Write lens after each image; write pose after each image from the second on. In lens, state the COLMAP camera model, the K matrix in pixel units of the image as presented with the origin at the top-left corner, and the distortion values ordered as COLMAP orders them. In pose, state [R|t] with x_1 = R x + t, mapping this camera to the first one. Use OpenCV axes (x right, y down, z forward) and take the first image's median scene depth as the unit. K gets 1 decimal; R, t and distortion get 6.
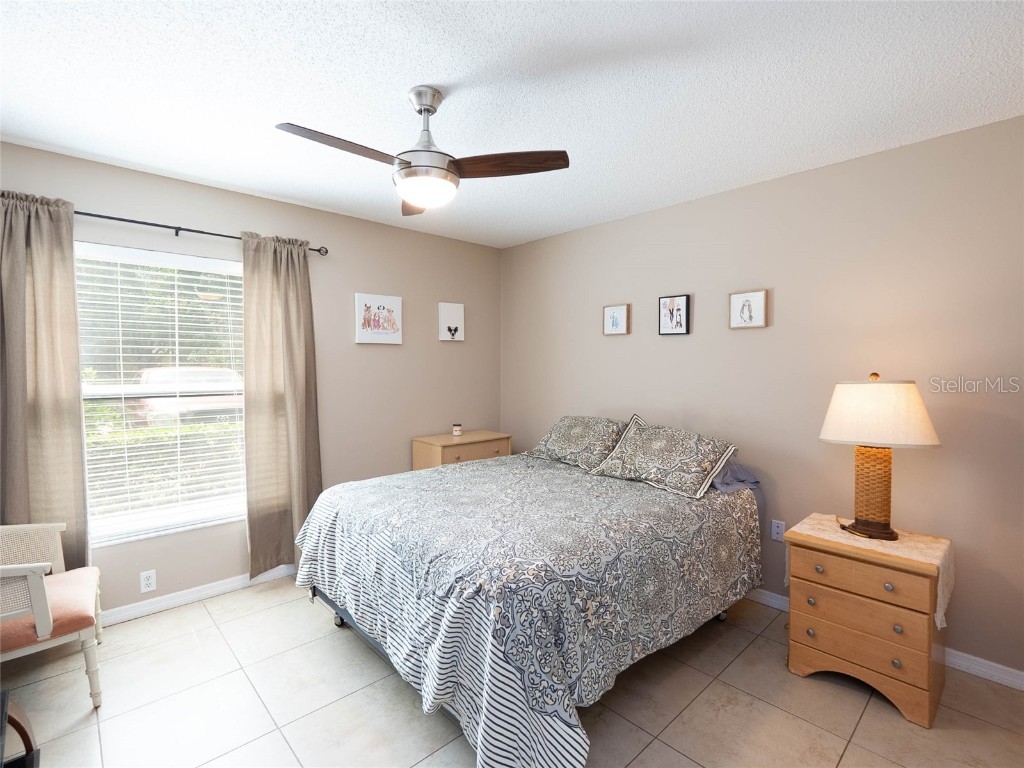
lens RADIAL K [[488.2, 0, 514.8], [0, 488.2, 382.8], [0, 0, 1]] dist [-0.000854, -0.000173]
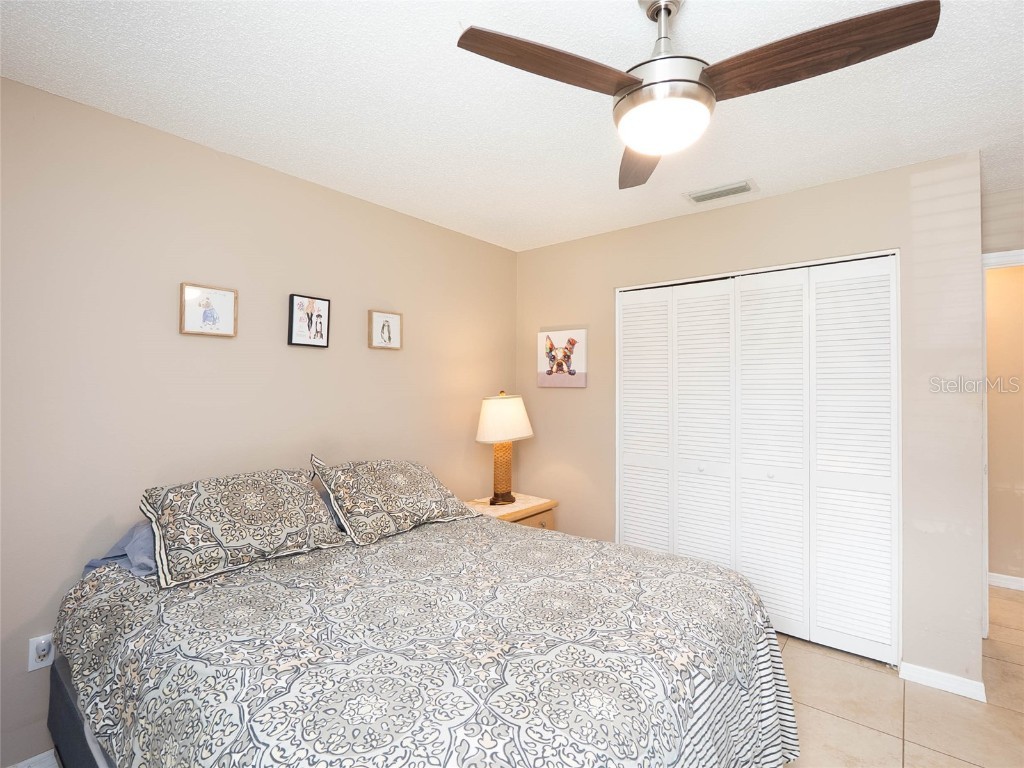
lens RADIAL K [[488.2, 0, 514.8], [0, 488.2, 382.8], [0, 0, 1]] dist [-0.000854, -0.000173]
pose [[-0.128326, 0.005805, 0.991715, -0.537035], [0.034003, 0.999421, -0.001450, -0.031056], [-0.991149, 0.033535, -0.128449, 0.854017]]
